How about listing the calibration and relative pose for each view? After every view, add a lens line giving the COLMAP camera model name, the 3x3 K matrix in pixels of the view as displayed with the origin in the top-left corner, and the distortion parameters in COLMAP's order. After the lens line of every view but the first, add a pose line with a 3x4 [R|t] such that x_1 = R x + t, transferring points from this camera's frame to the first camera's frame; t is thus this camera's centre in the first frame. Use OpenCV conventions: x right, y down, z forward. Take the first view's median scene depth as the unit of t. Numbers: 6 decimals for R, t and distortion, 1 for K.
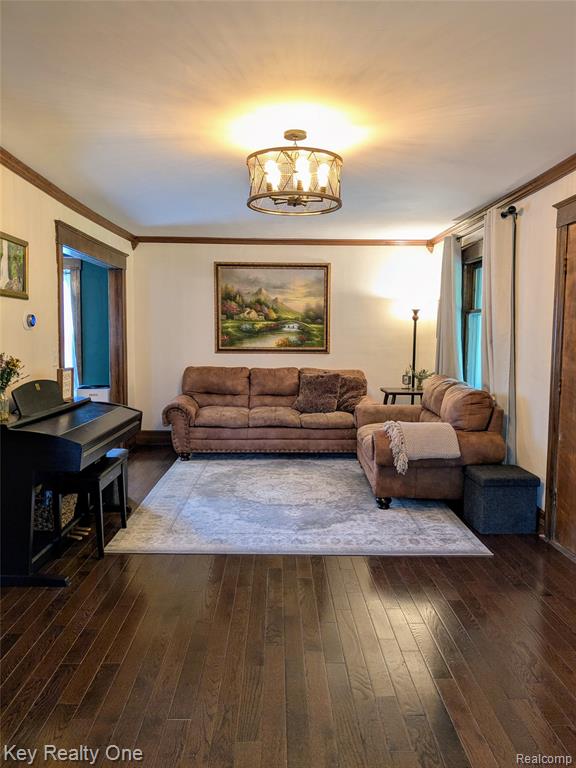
lens RADIAL K [[607.8, 0, 288.0], [0, 607.8, 384.0], [0, 0, 1]] dist [-0.011296, -0.011632]
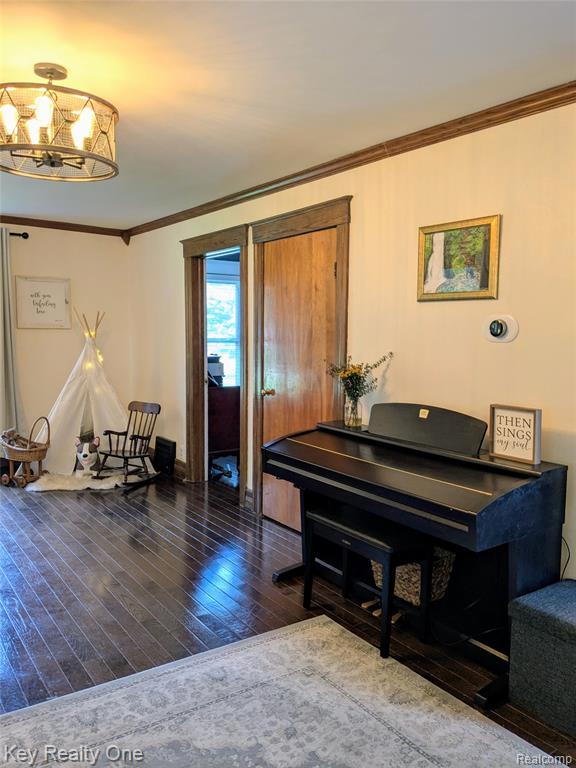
lens RADIAL K [[606.2, 0, 288.0], [0, 606.2, 384.0], [0, 0, 1]] dist [0.056818, -0.099986]
pose [[-0.826672, 0.026349, -0.562068, 0.149198], [-0.070051, 0.986313, 0.149266, -0.118927], [0.558307, 0.162767, -0.813511, 1.328206]]
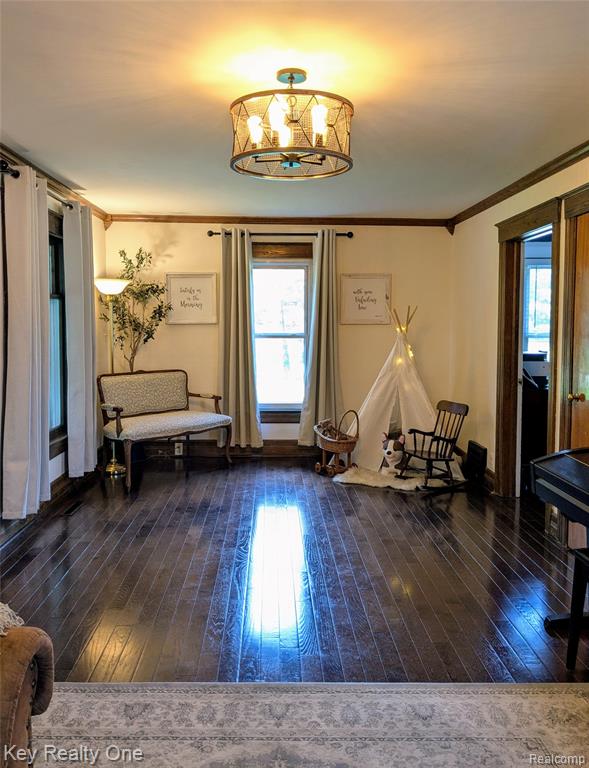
lens RADIAL K [[642.5, 0, 280.8], [0, 642.5, 361.3], [0, 0, 1]] dist [0.066231, -0.100412]
pose [[-0.999889, -0.014896, -0.000999, 0.015660], [-0.014887, 0.989813, 0.141592, -0.120126], [-0.001120, 0.141591, -0.989925, 1.358458]]
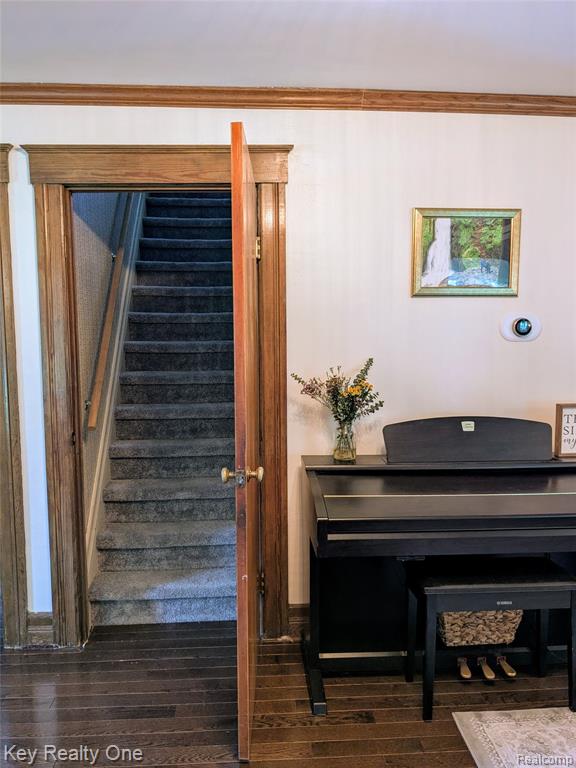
lens RADIAL K [[617.0, 0, 288.0], [0, 617.0, 384.0], [0, 0, 1]] dist [0.007855, 0.002251]
pose [[0.048724, 0.075546, -0.995951, 0.226400], [-0.075638, 0.994551, 0.071739, -0.065908], [0.995944, 0.071836, 0.054173, 0.657081]]
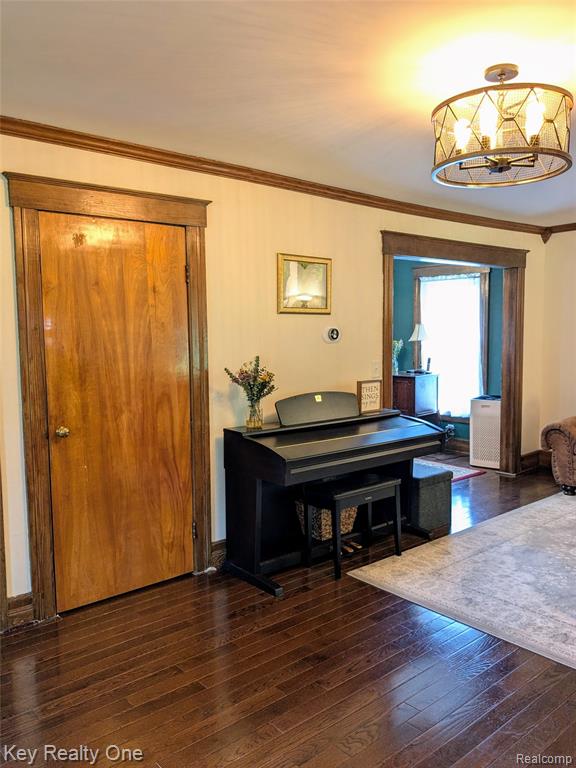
lens RADIAL K [[606.2, 0, 288.0], [0, 606.2, 384.0], [0, 0, 1]] dist [0.056818, -0.099986]
pose [[0.637933, 0.046829, -0.768666, 0.307265], [-0.045732, 0.998691, 0.022889, -0.035567], [0.768732, 0.020551, 0.639240, 0.253565]]
